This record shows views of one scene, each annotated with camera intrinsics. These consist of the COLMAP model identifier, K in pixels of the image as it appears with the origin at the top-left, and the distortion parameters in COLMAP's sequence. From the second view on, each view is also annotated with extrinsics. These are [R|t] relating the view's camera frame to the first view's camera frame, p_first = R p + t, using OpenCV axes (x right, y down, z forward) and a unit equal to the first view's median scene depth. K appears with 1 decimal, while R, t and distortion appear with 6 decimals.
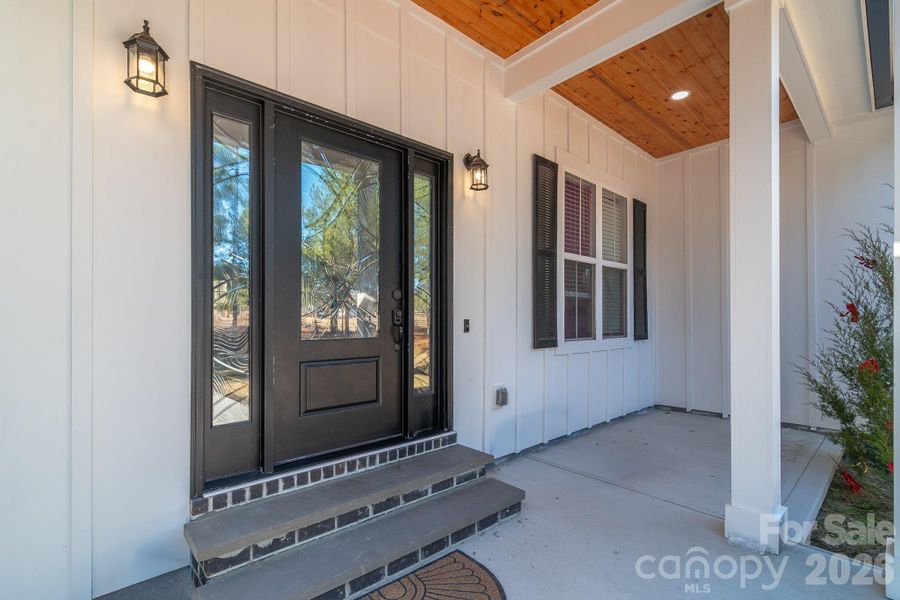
lens RADIAL K [[406.1, 0, 453.5], [0, 406.1, 308.5], [0, 0, 1]] dist [0.003070, -0.002459]
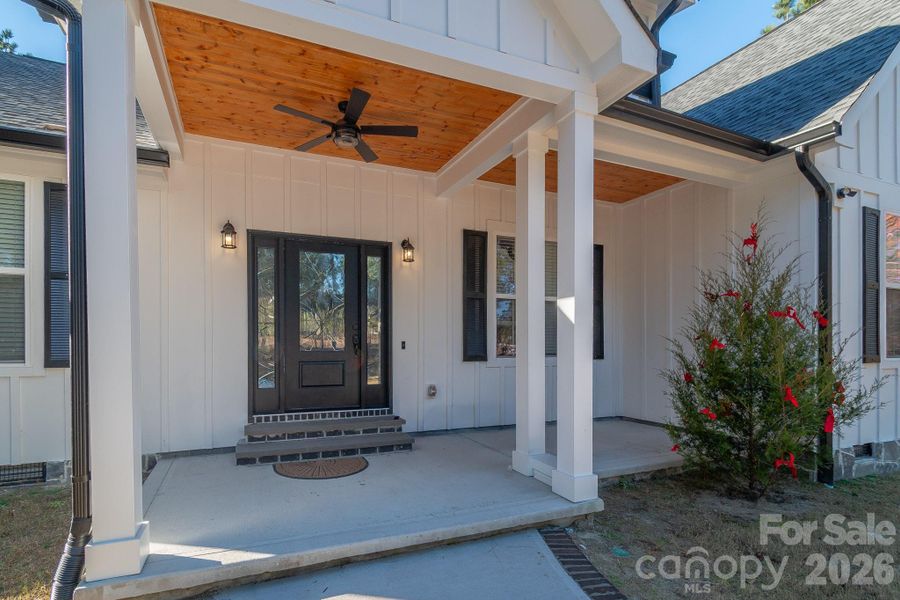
lens RADIAL K [[450.1, 0, 444.2], [0, 450.1, 336.3], [0, 0, 1]] dist [-0.003511, 0.000288]
pose [[0.948489, 0.000087, -0.316809, 0.854343], [0.004038, 0.999915, 0.012363, -0.017046], [0.316783, -0.013006, 0.948409, -0.750411]]
